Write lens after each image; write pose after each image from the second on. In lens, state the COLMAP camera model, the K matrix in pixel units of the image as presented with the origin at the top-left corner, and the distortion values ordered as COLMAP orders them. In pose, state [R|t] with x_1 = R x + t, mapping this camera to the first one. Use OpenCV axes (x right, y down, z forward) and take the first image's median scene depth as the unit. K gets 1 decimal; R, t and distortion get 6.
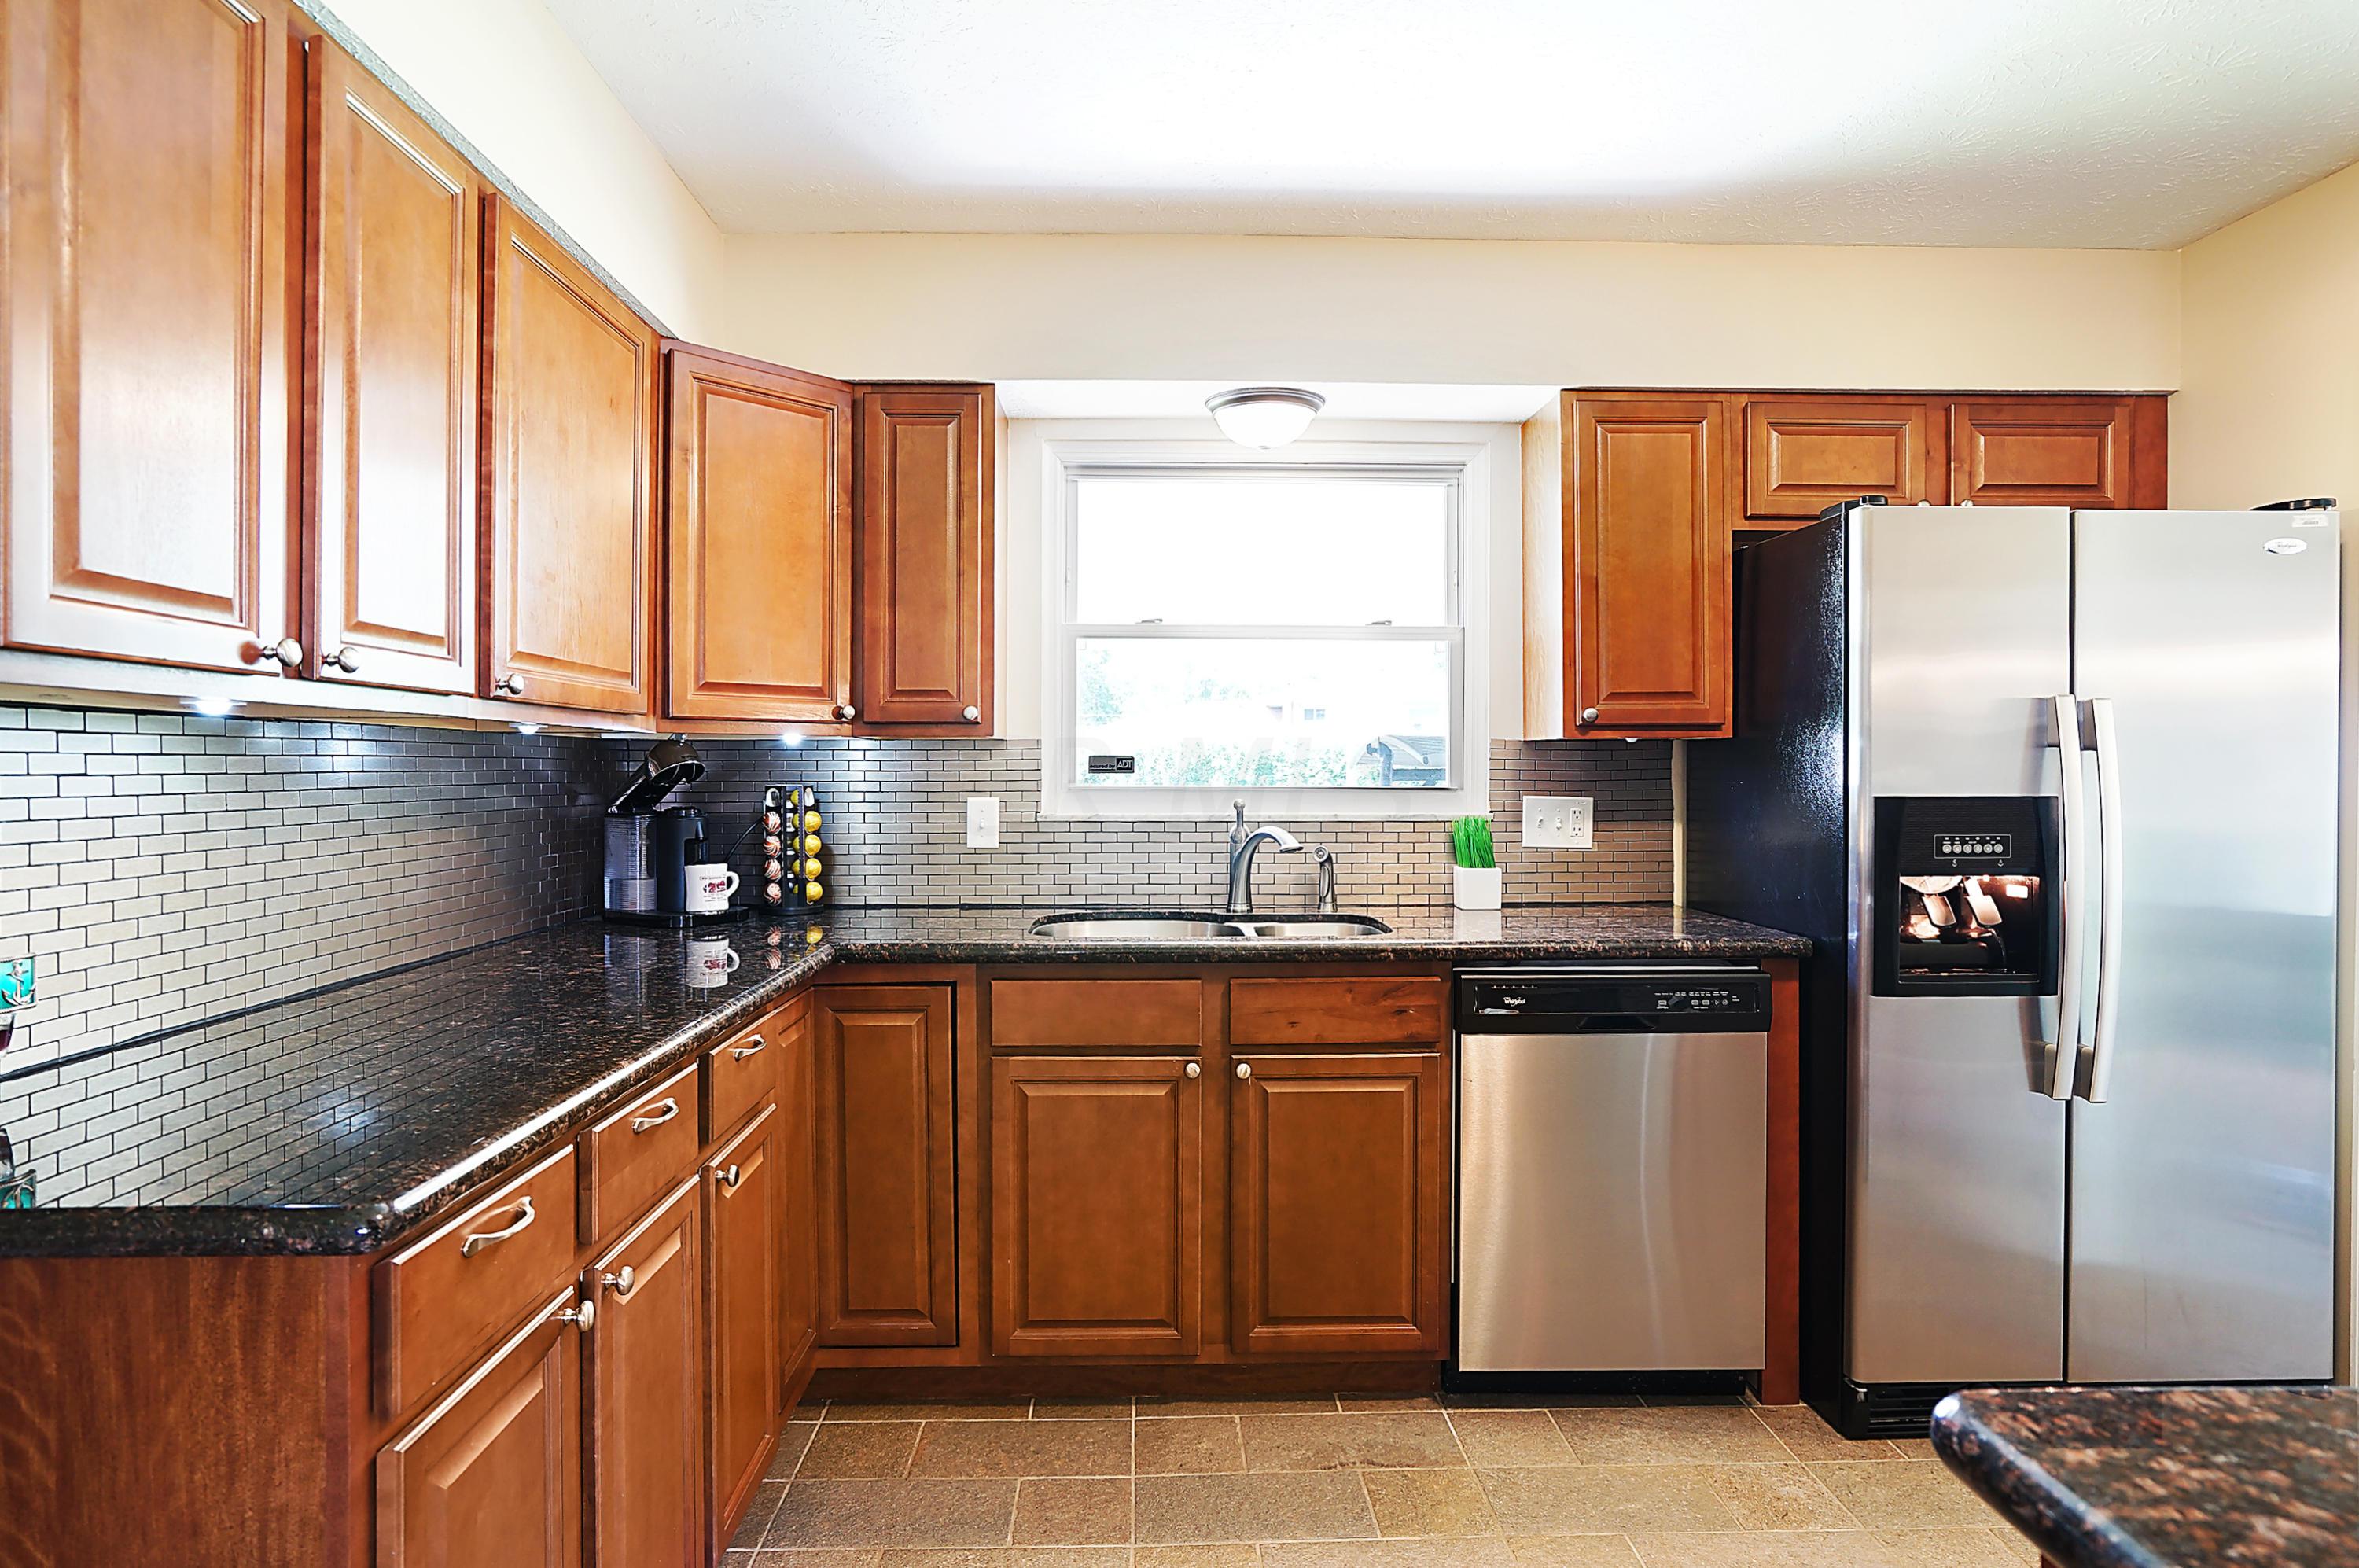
lens RADIAL K [[1253.9, 0, 1179.5], [0, 1253.9, 784.0], [0, 0, 1]] dist [0.003276, 0.001152]
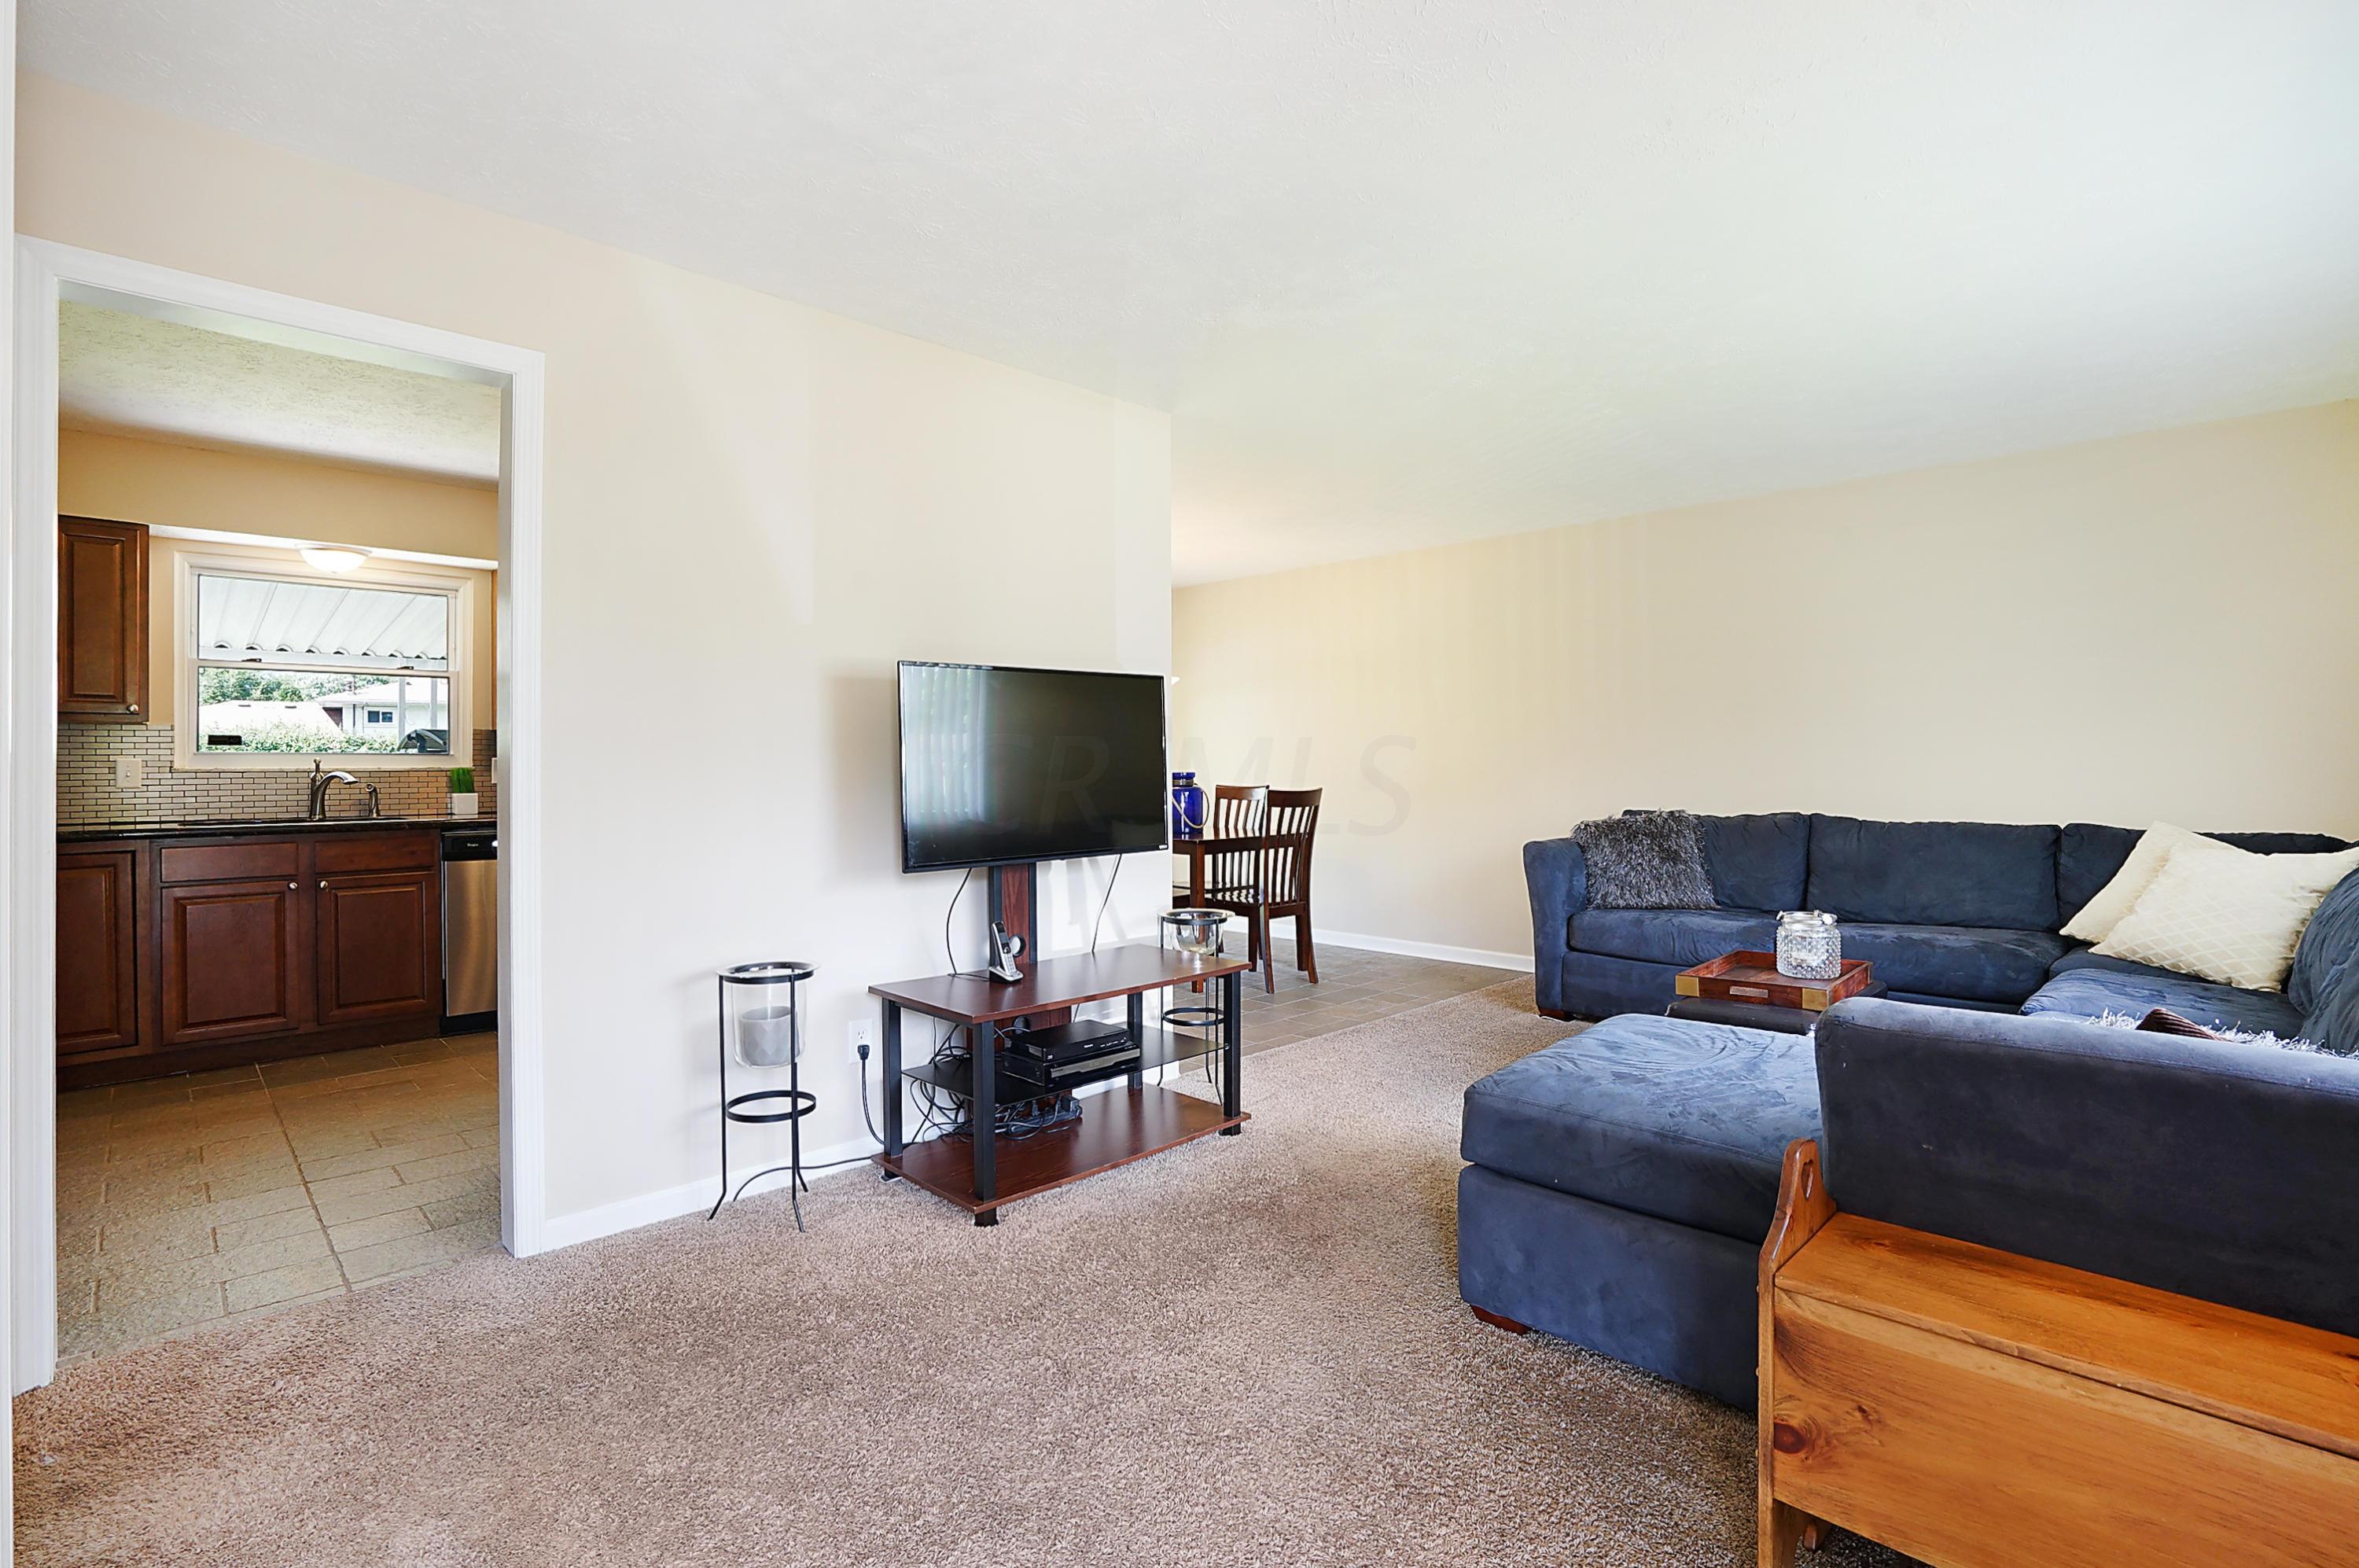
lens RADIAL K [[1157.1, 0, 1179.5], [0, 1157.1, 784.0], [0, 0, 1]] dist [0.001136, 0.000387]
pose [[0.759797, -0.010377, 0.650078, -0.114069], [0.015171, 0.999883, -0.001770, 0.084376], [-0.649984, 0.011208, 0.759866, -1.345950]]
